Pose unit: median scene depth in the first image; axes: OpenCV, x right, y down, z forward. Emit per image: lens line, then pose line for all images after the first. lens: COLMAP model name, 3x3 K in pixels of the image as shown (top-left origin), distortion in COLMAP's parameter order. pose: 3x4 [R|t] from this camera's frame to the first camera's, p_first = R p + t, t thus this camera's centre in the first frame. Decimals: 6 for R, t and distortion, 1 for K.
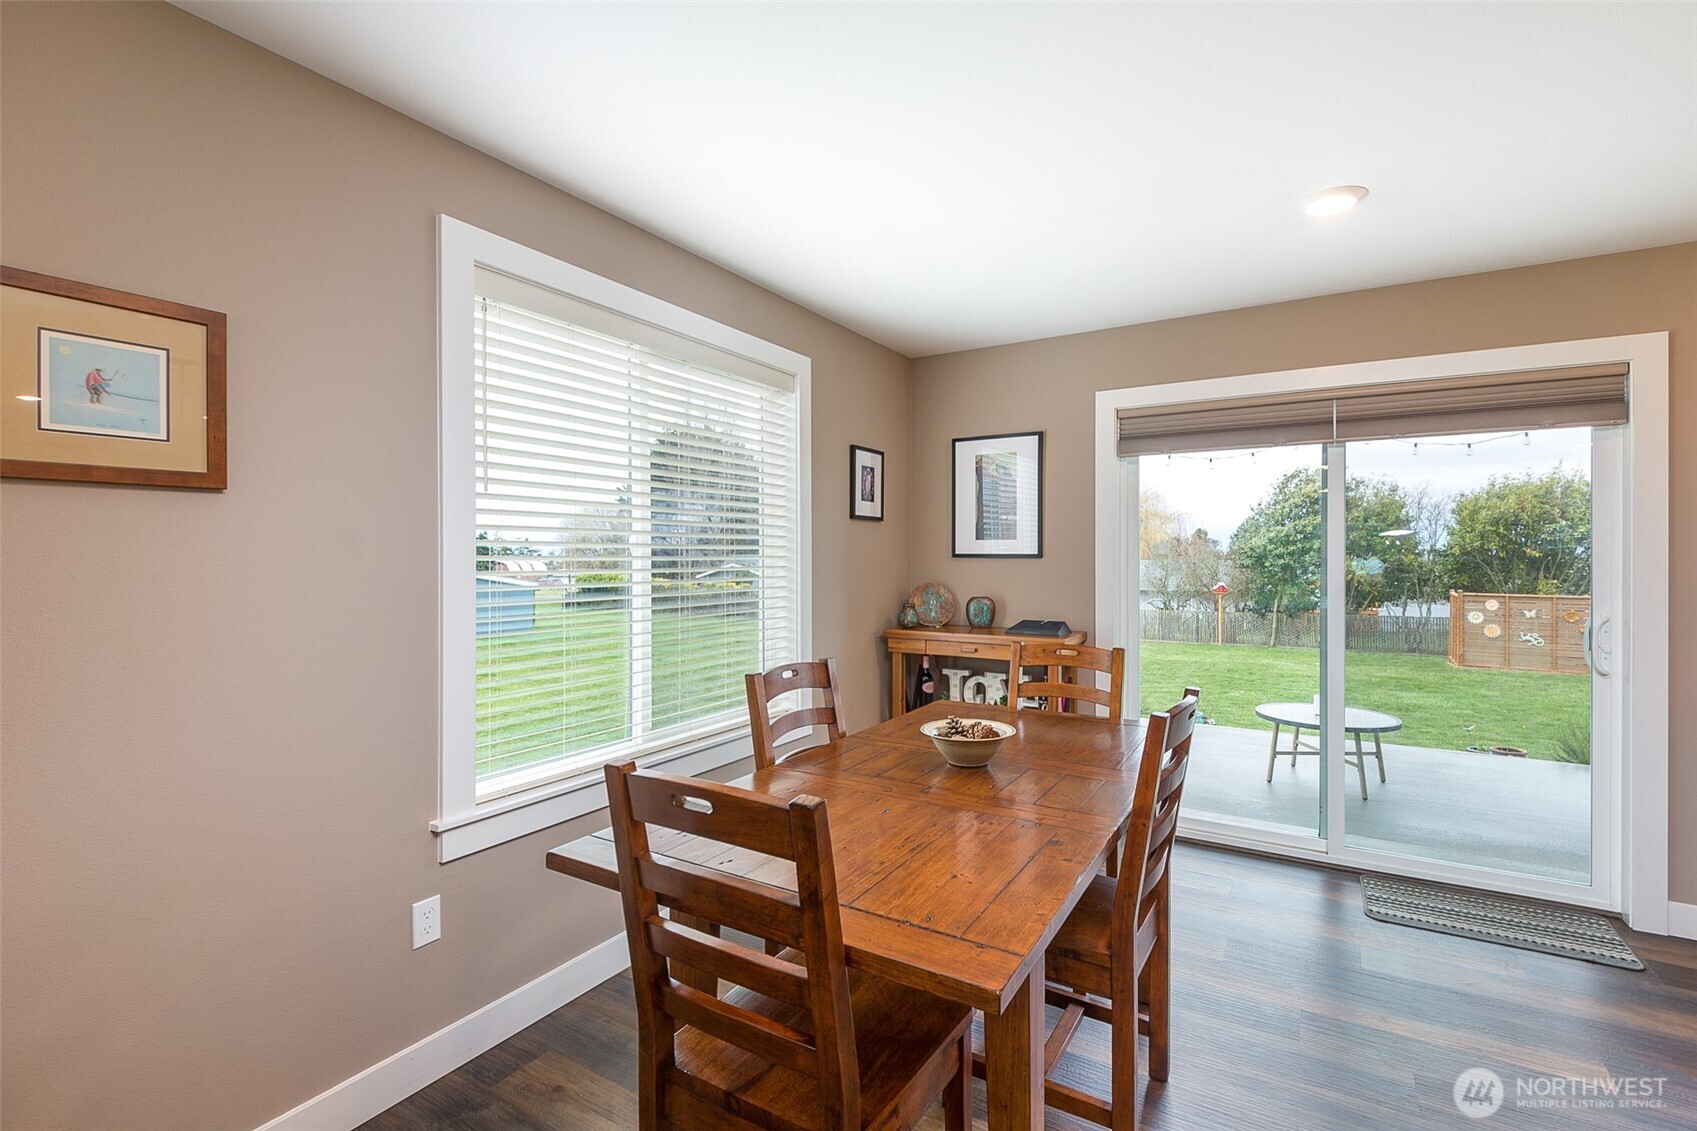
lens RADIAL K [[777.4, 0, 846.7], [0, 777.4, 559.2], [0, 0, 1]] dist [0.004564, -0.004343]
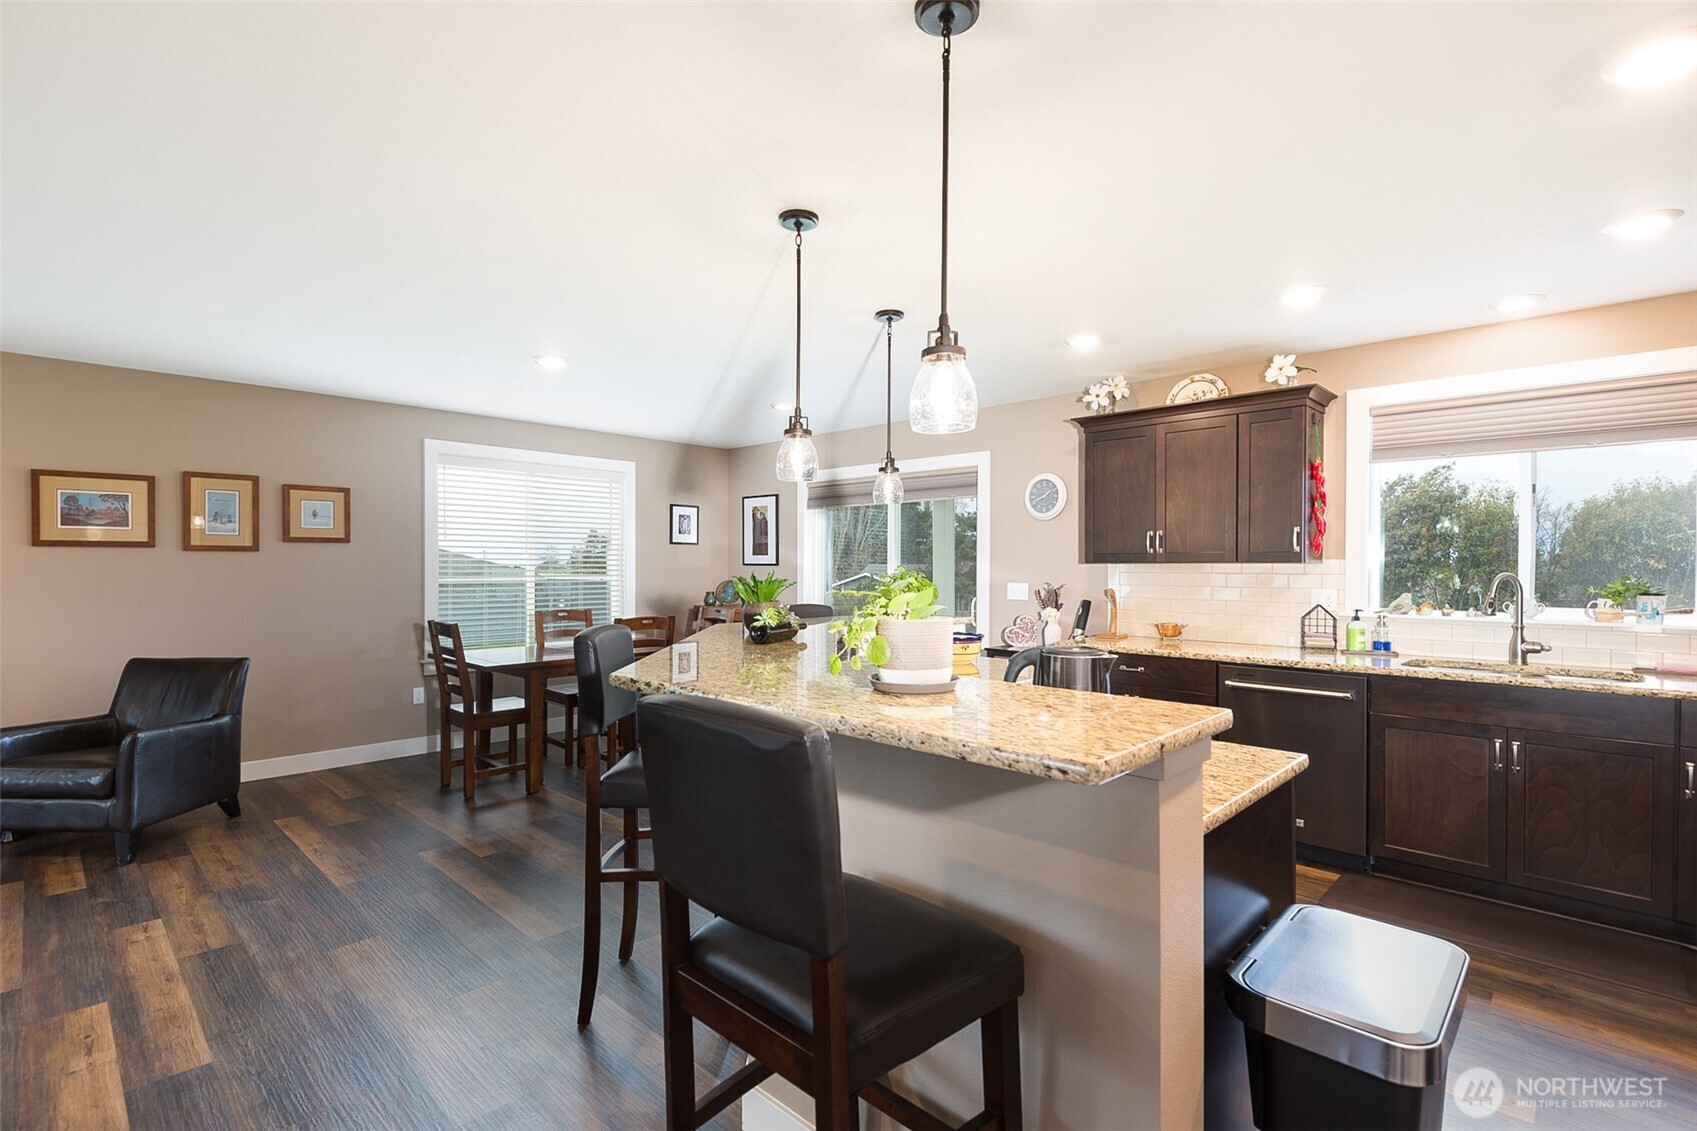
lens RADIAL K [[777.4, 0, 829.6], [0, 777.4, 567.6], [0, 0, 1]] dist [0.004564, -0.004343]
pose [[0.976657, 0.002571, -0.214792, 0.702495], [-0.003094, 0.999993, -0.002100, 0.006025], [0.214785, 0.002716, 0.976658, -0.658524]]
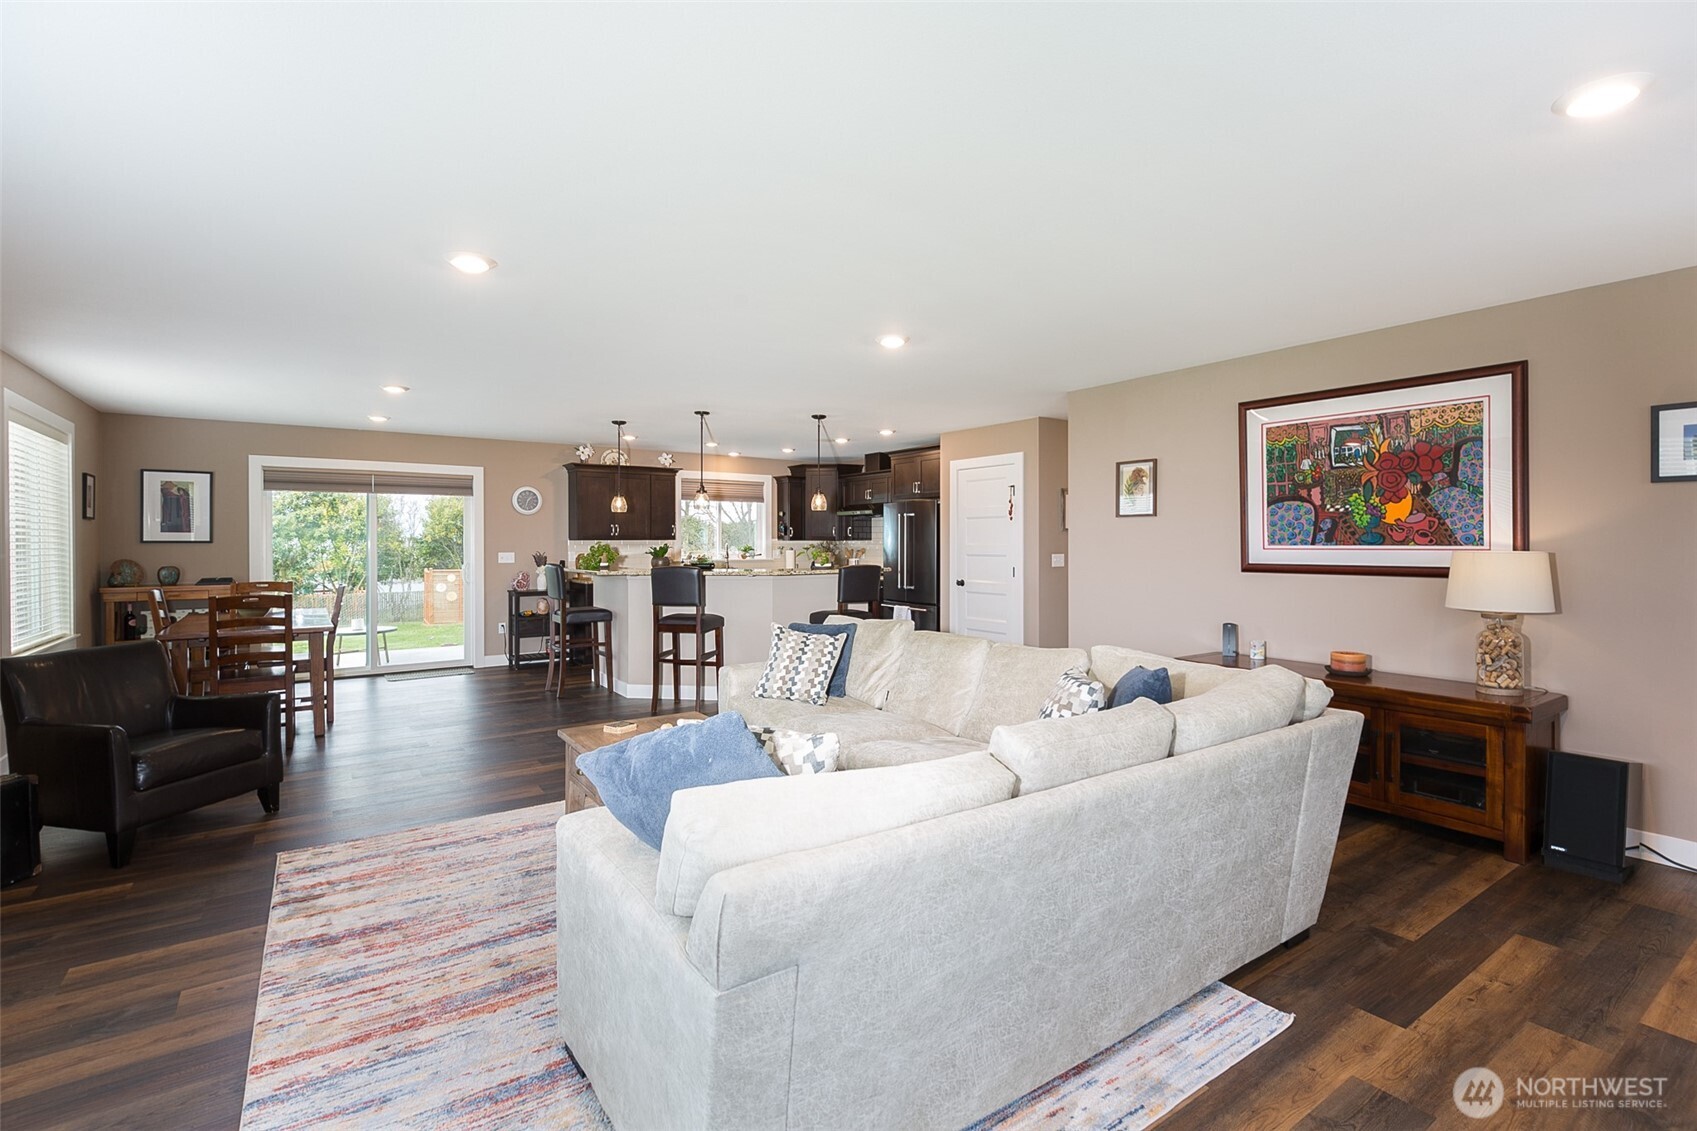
lens RADIAL K [[777.4, 0, 843.9], [0, 777.4, 533.7], [0, 0, 1]] dist [0.004564, -0.004343]
pose [[0.406423, 0.006788, 0.913660, -0.753567], [0.008678, 0.999899, -0.011289, 0.009040], [-0.913644, 0.012517, 0.406323, -0.995887]]
